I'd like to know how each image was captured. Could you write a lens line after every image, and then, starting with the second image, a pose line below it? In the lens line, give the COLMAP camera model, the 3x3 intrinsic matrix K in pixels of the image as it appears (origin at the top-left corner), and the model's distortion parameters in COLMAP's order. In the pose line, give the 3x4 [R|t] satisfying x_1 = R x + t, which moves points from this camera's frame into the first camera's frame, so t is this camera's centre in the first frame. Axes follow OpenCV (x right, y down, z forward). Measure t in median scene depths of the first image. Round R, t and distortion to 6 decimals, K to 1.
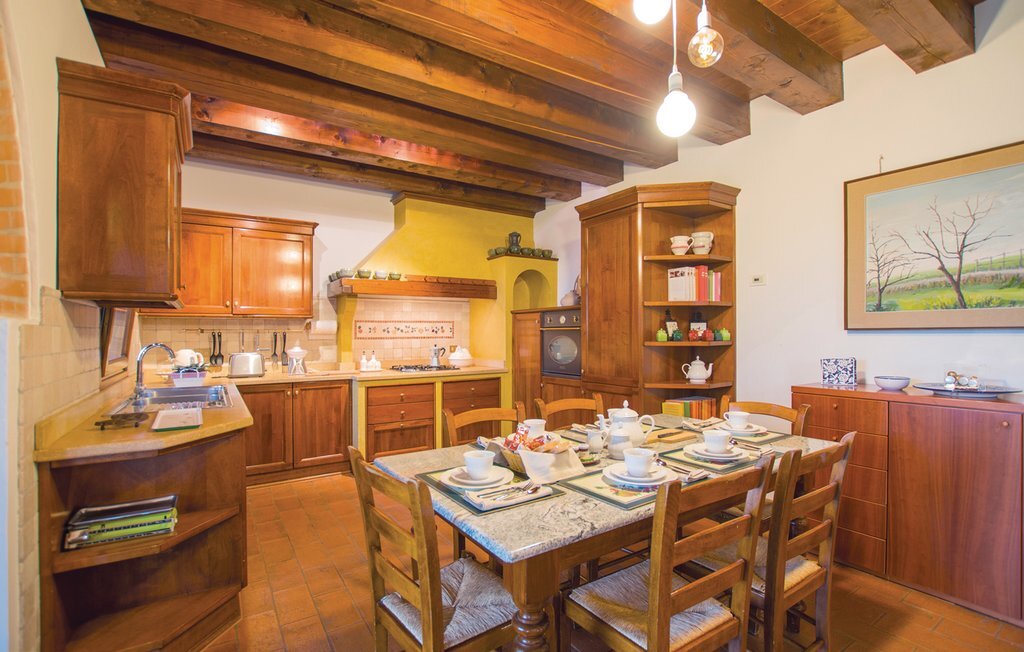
lens RADIAL K [[466.5, 0, 512.0], [0, 466.5, 326.0], [0, 0, 1]] dist [-0.000095, 0.000061]
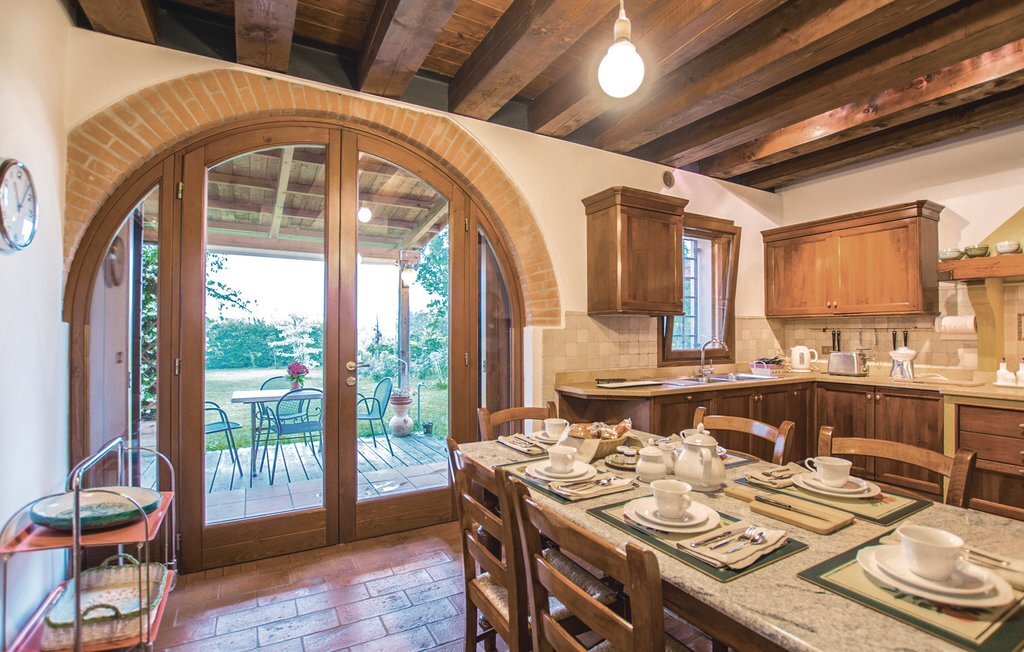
lens RADIAL K [[473.1, 0, 518.2], [0, 473.1, 318.7], [0, 0, 1]] dist [-0.027101, 0.000550]
pose [[-0.053449, -0.025234, -0.998252, 0.460469], [0.016735, 0.999518, -0.026162, 0.000992], [0.998430, -0.018104, -0.053001, 0.331813]]
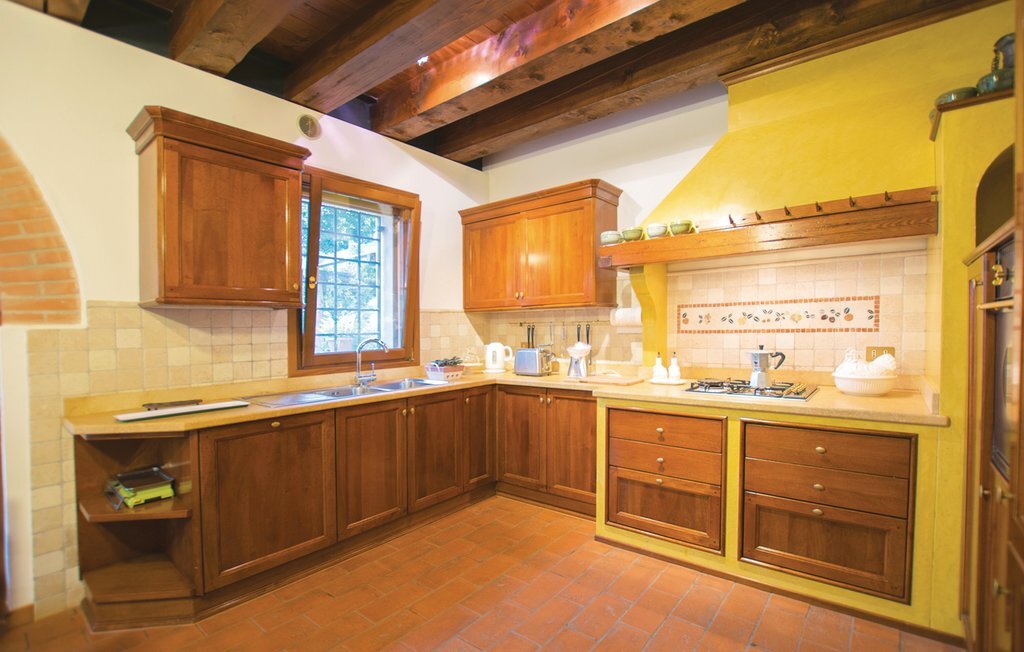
lens RADIAL K [[464.1, 0, 520.4], [0, 464.1, 334.2], [0, 0, 1]] dist [-0.026784, 0.000214]
pose [[0.318438, 0.012936, -0.947855, 0.261854], [0.031153, 0.999224, 0.024104, 0.007908], [0.947432, -0.037205, 0.317788, 0.668229]]
